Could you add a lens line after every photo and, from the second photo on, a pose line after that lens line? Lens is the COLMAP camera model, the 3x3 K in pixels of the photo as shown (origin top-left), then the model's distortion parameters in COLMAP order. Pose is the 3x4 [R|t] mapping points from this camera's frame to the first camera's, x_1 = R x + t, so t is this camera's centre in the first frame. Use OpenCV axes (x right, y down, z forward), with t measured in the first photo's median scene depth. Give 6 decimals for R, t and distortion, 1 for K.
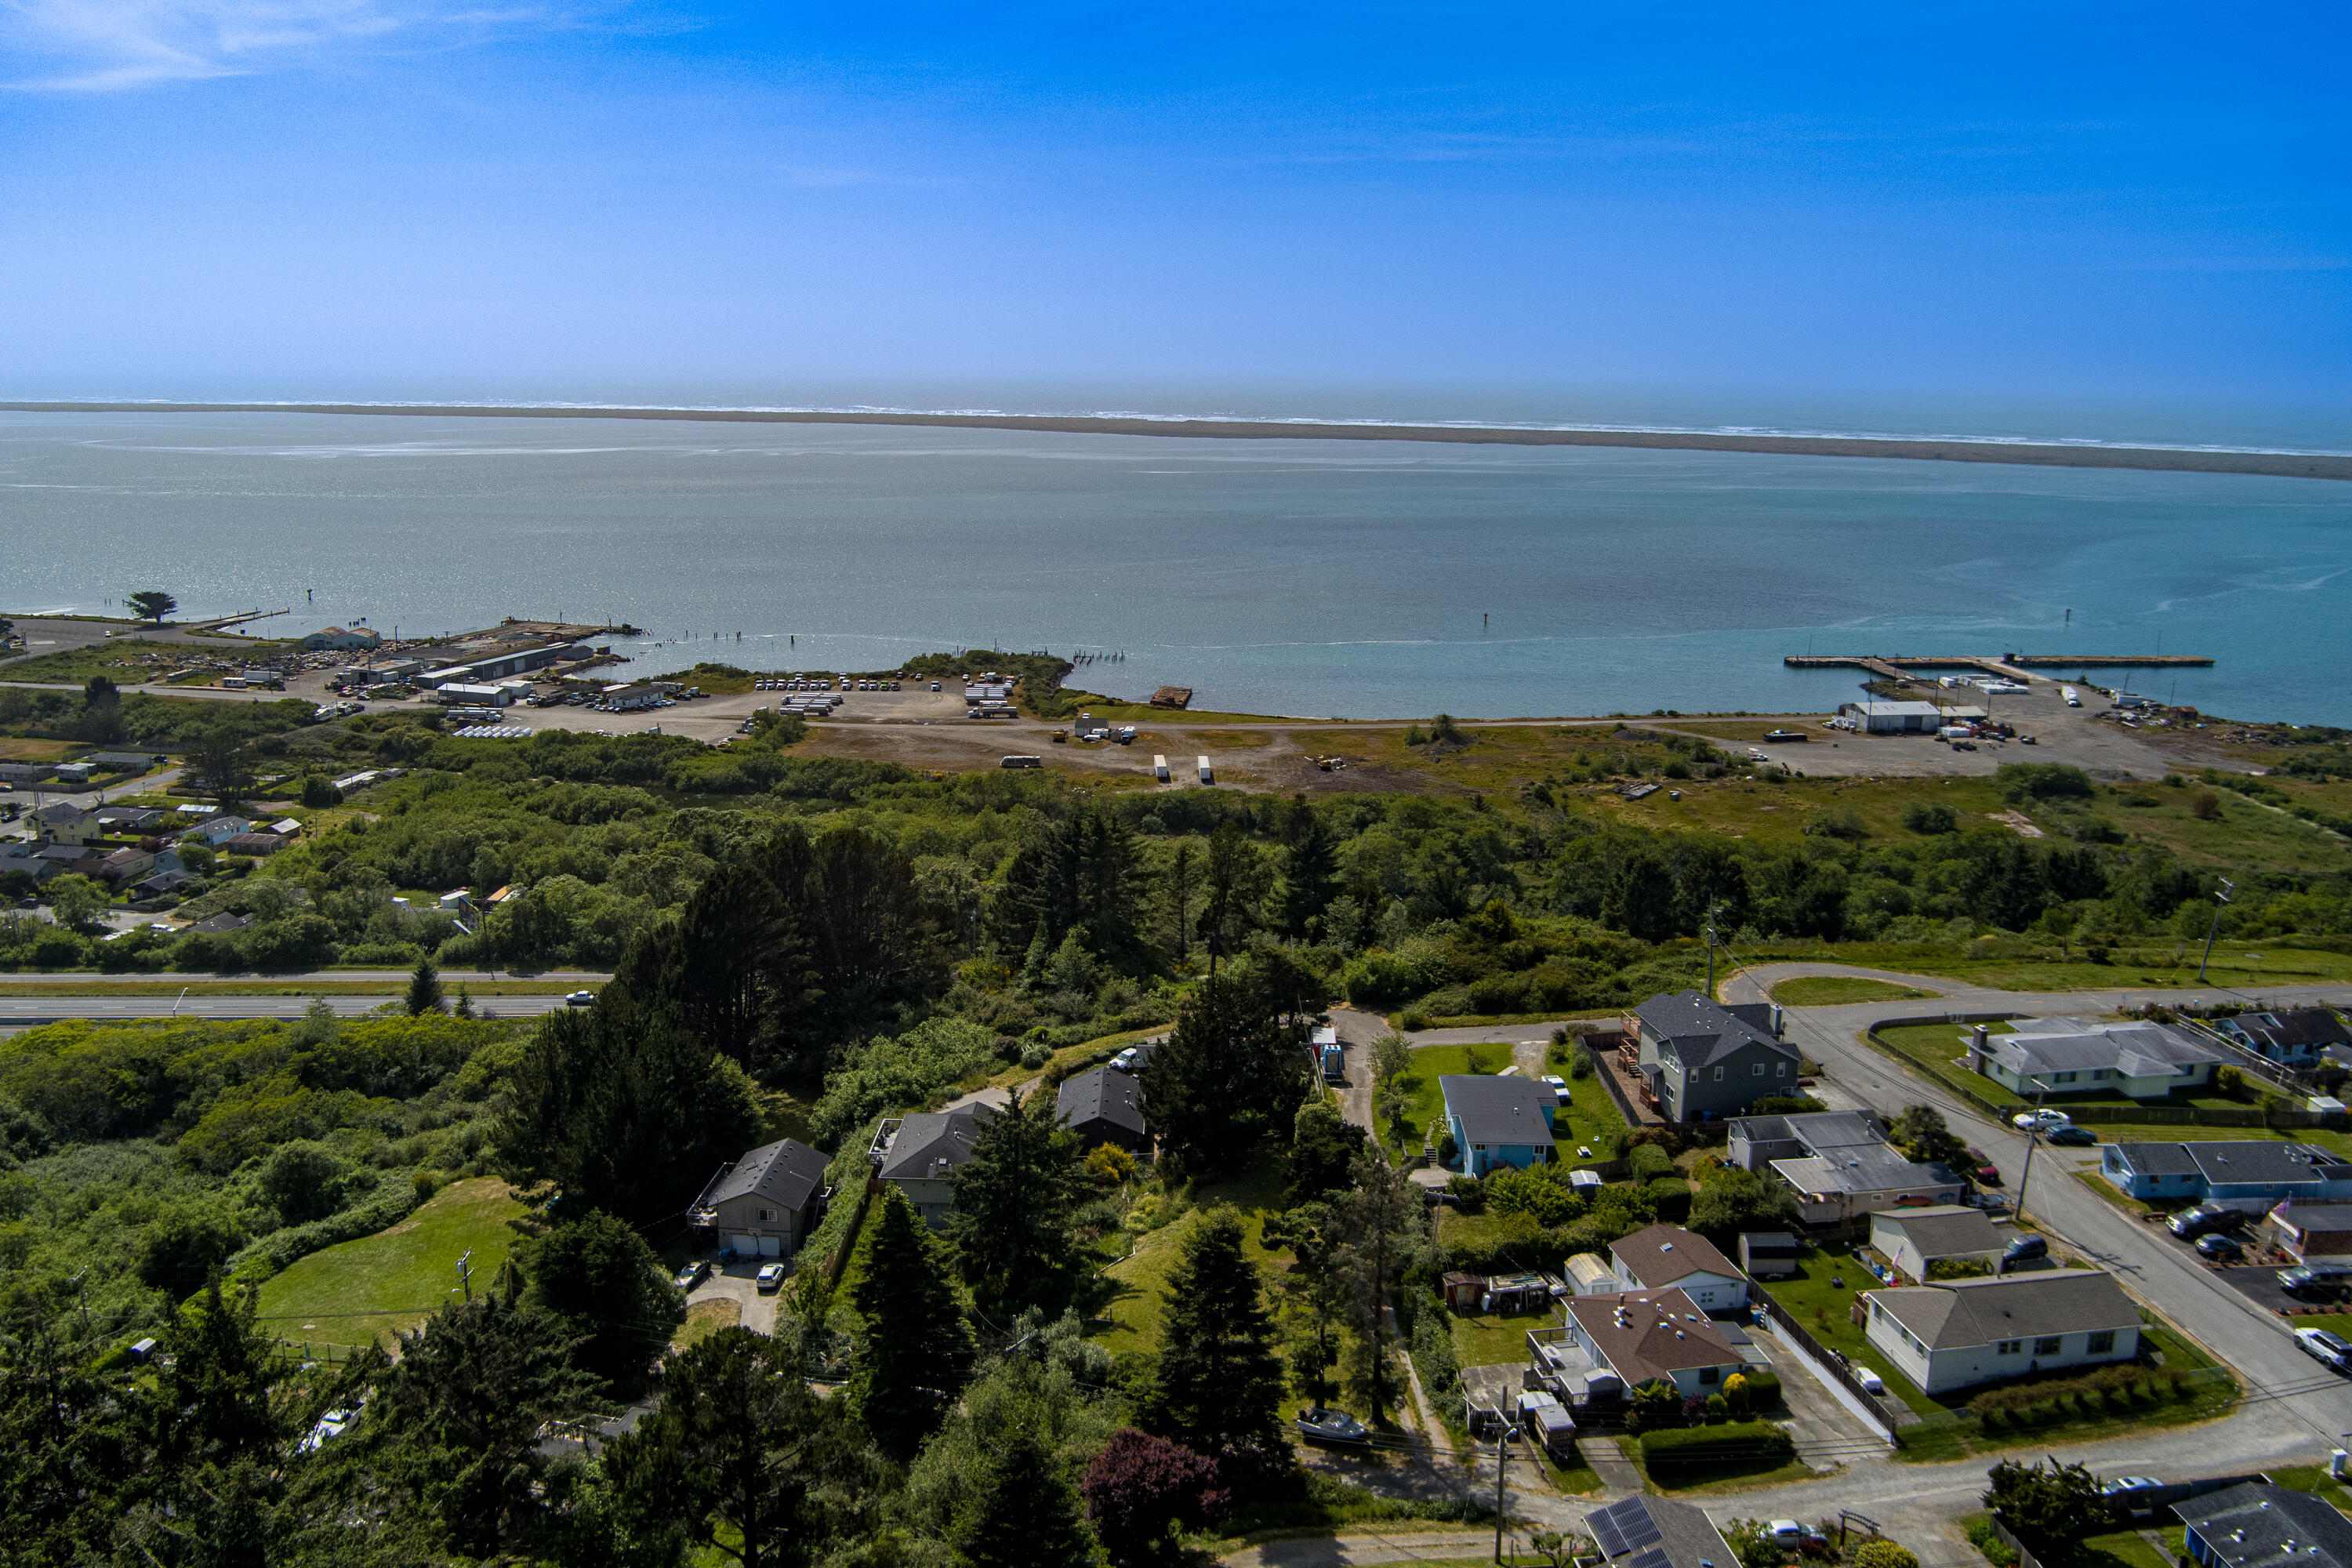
lens RADIAL K [[1945.4, 0, 1085.6], [0, 1945.4, 716.2], [0, 0, 1]] dist [-0.084721, 0.037910]
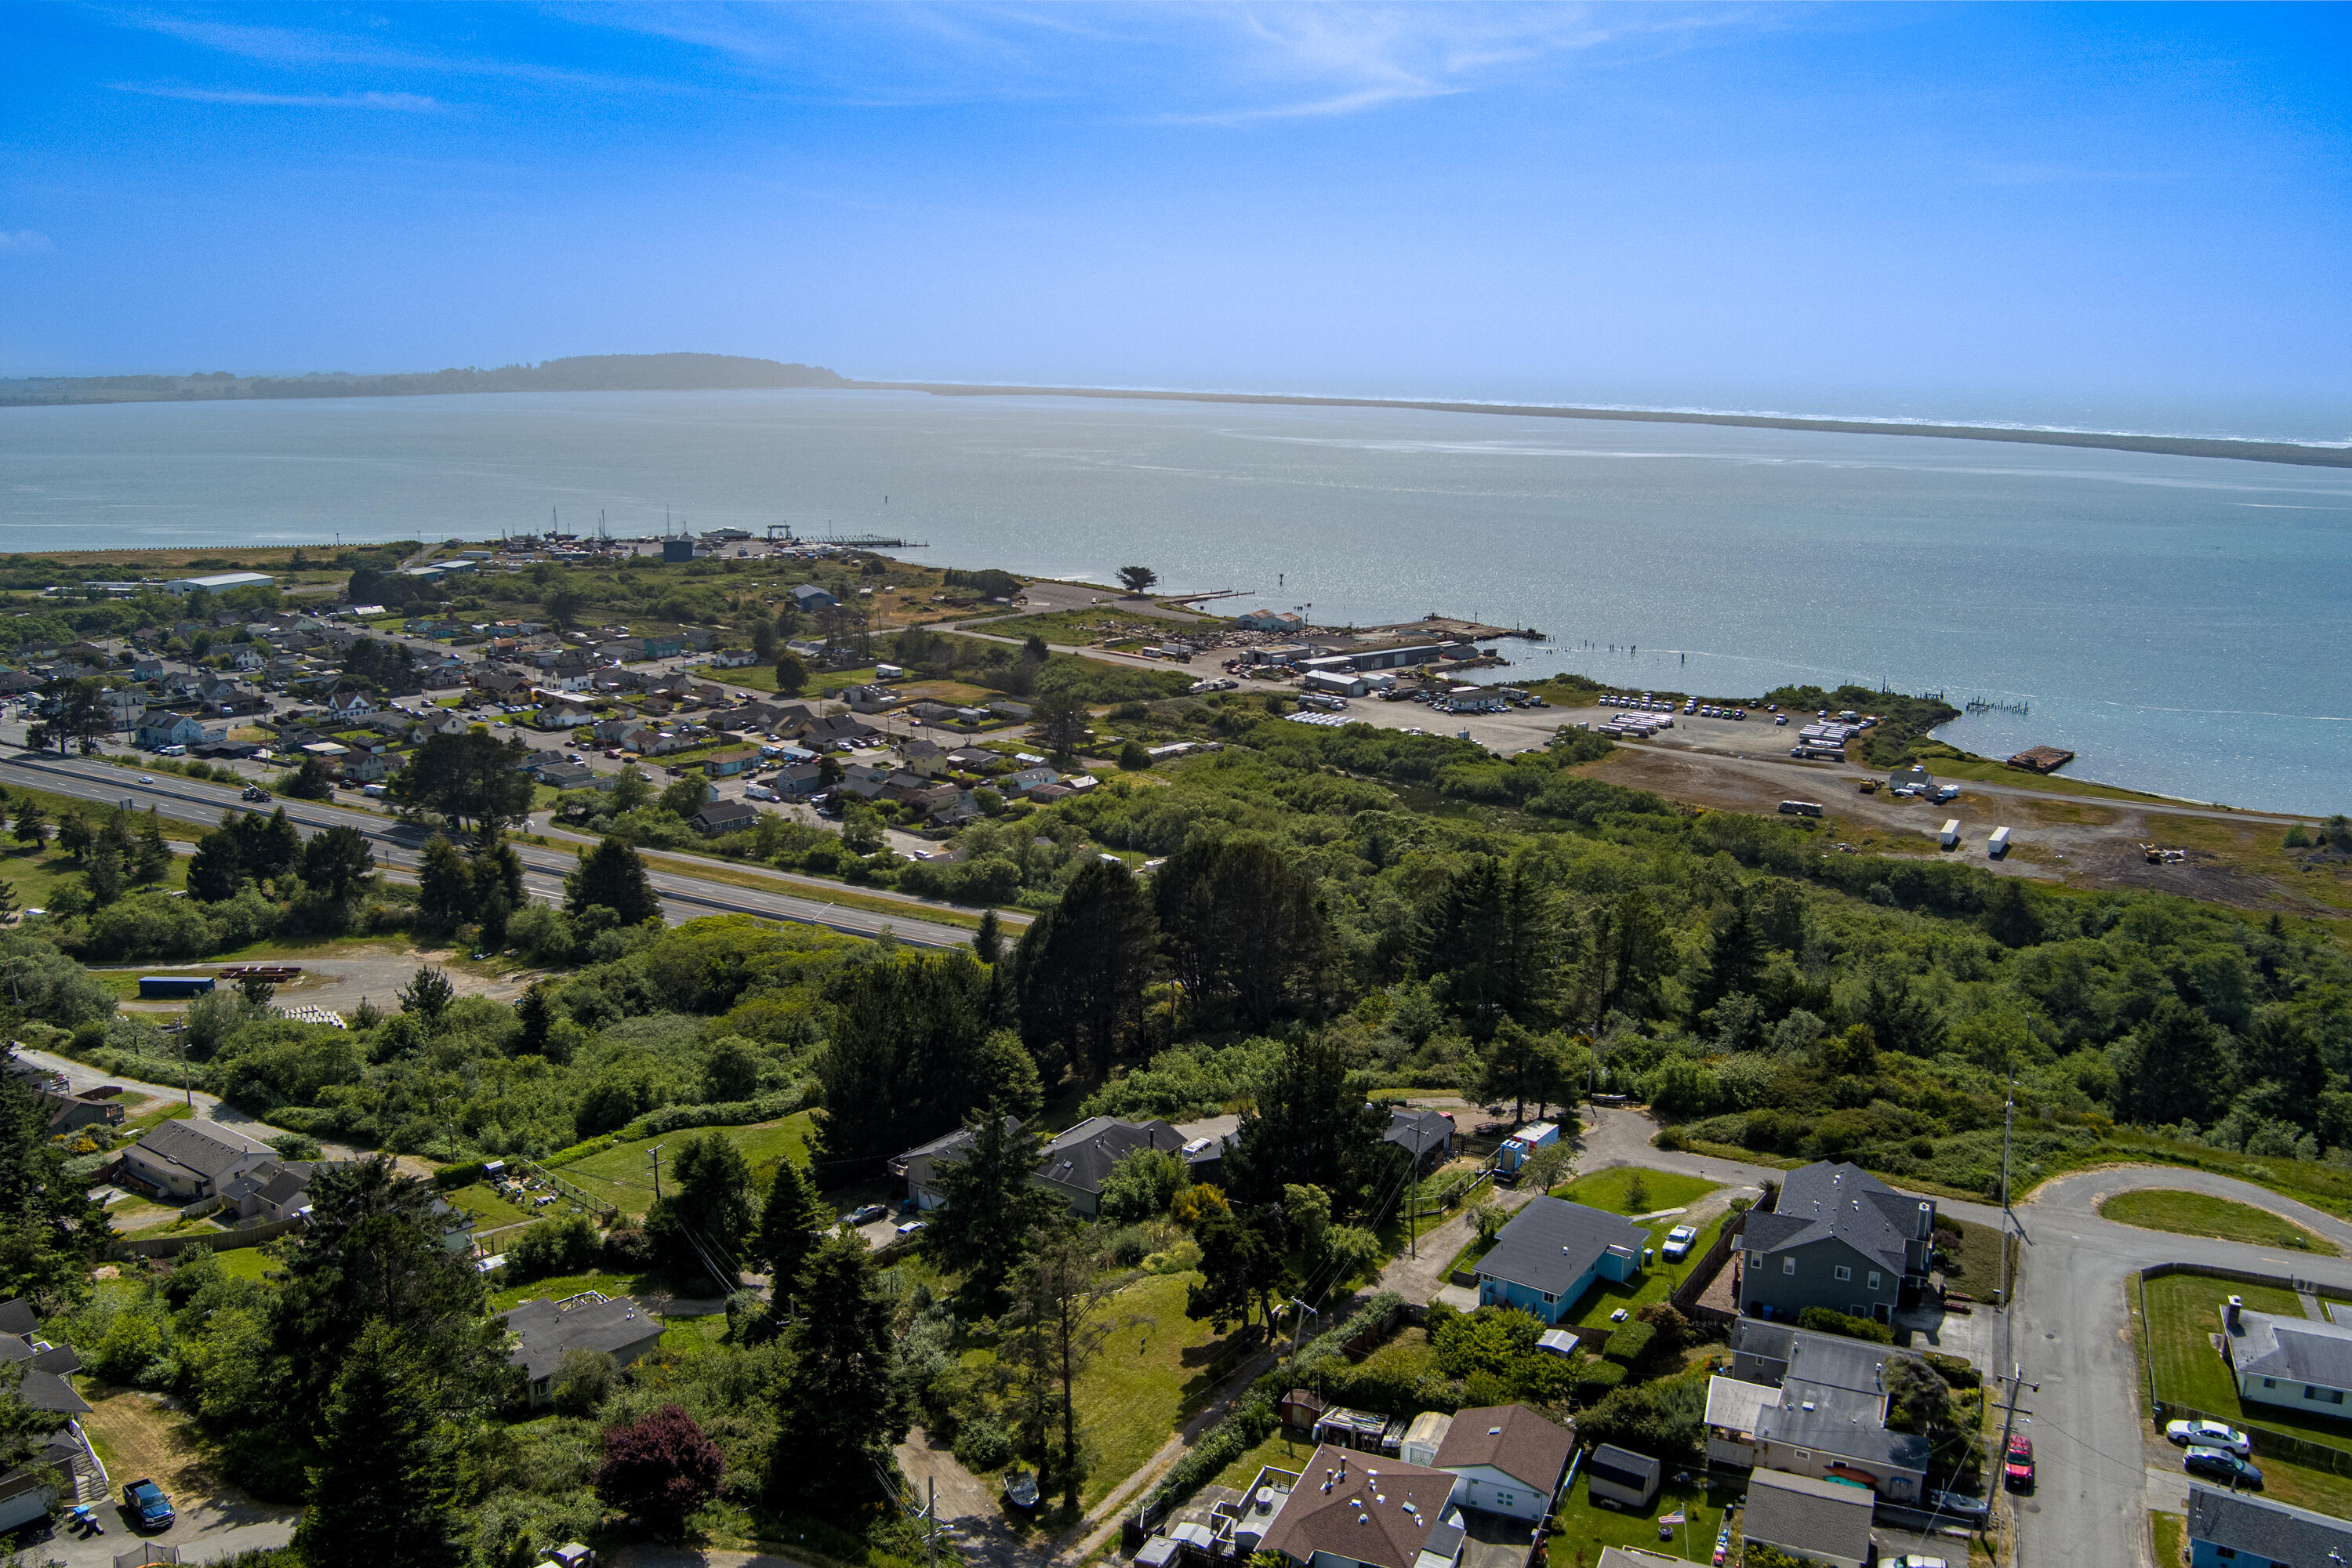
lens RADIAL K [[1945.4, 0, 1200.7], [0, 1945.4, 710.6], [0, 0, 1]] dist [-0.084721, 0.037910]
pose [[0.838470, 0.098686, -0.535938, 0.196843], [-0.100556, 0.994596, 0.025824, -0.016421], [0.535590, 0.032240, 0.843862, 0.062731]]
